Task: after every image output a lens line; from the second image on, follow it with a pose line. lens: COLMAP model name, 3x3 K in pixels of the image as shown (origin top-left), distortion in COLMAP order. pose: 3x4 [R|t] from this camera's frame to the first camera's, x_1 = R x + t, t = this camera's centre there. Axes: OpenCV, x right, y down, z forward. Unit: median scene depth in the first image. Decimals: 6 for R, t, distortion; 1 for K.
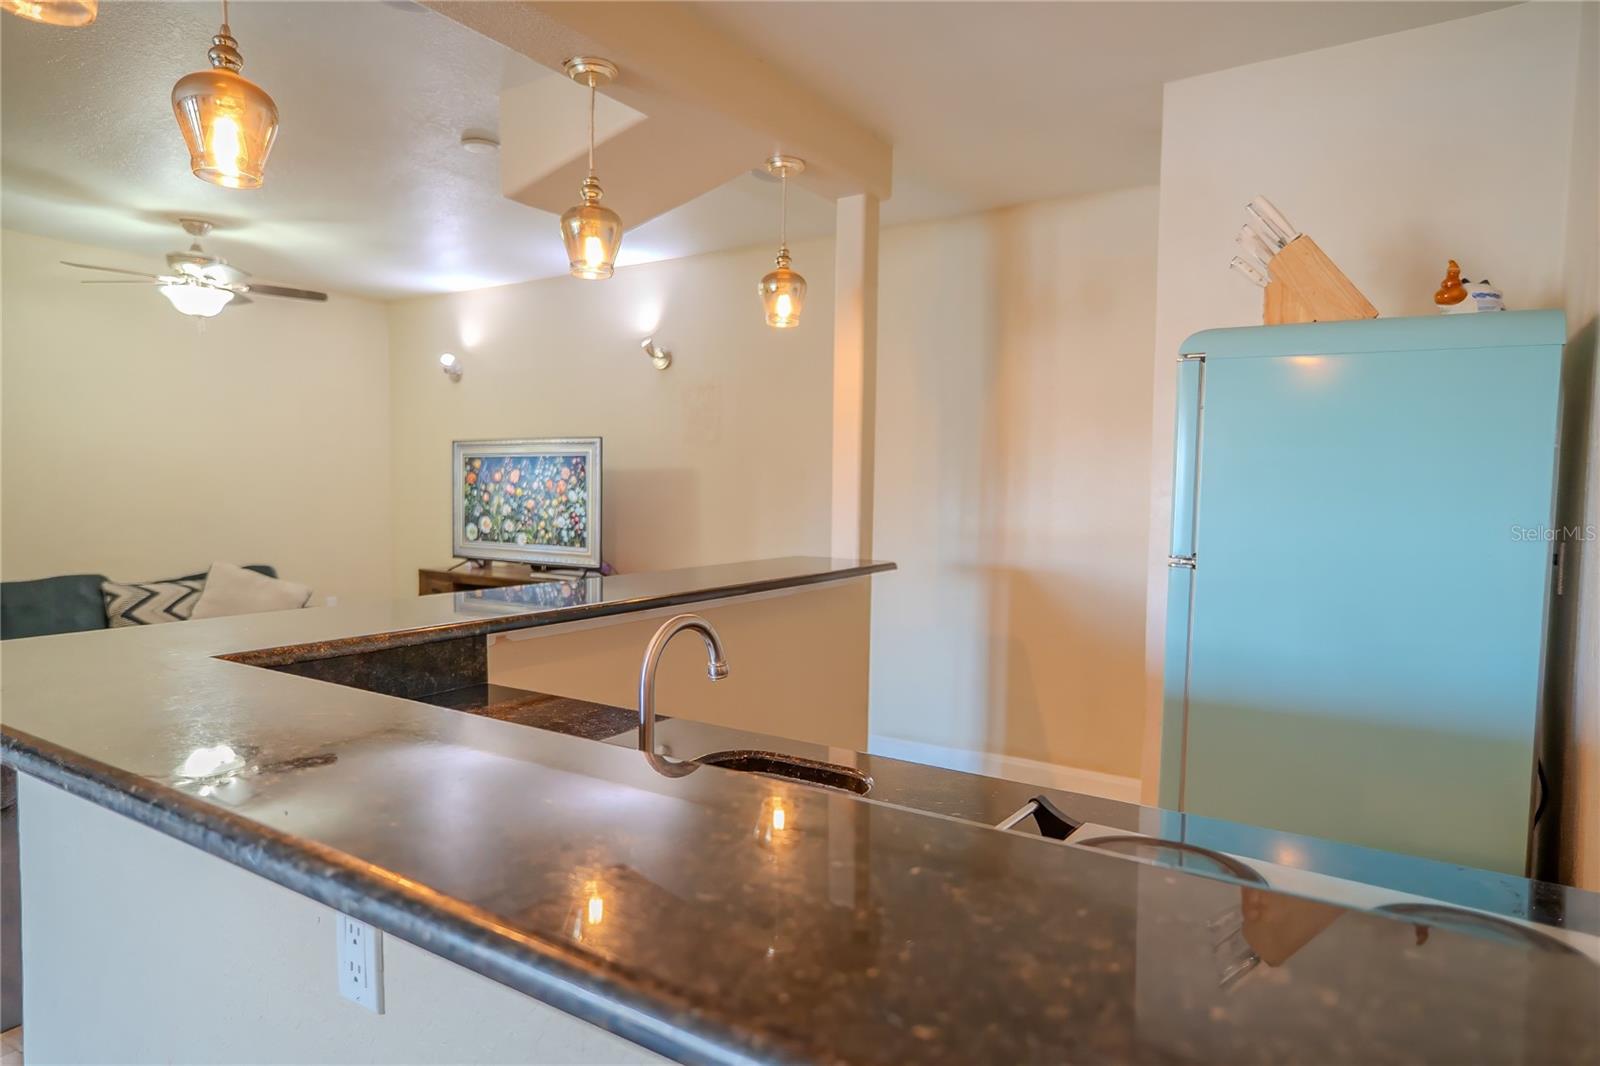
lens RADIAL K [[982.1, 0, 799.6], [0, 982.1, 533.6], [0, 0, 1]] dist [-0.011241, 0.017006]
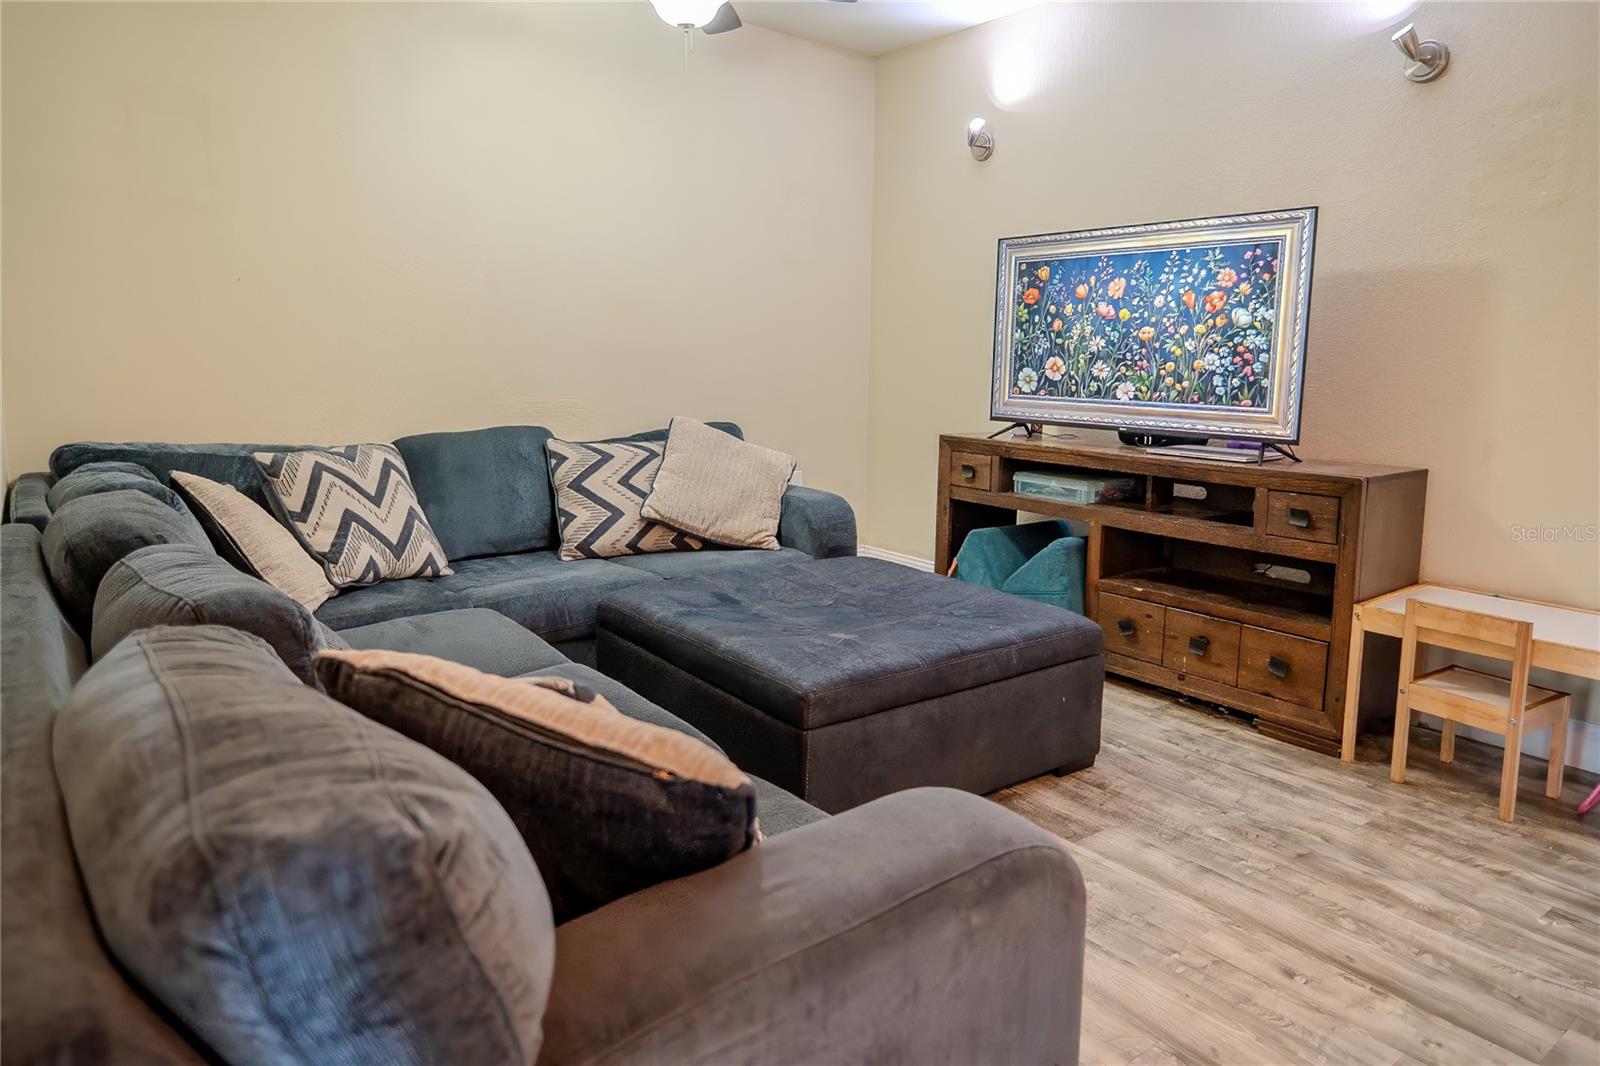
lens RADIAL K [[915.2, 0, 800.5], [0, 915.2, 532.1], [0, 0, 1]] dist [-0.007084, 0.006463]
pose [[0.952797, 0.063120, -0.296973, -0.303655], [-0.023996, 0.990746, 0.133589, 0.021742], [0.302657, -0.120157, 0.945495, 0.382146]]
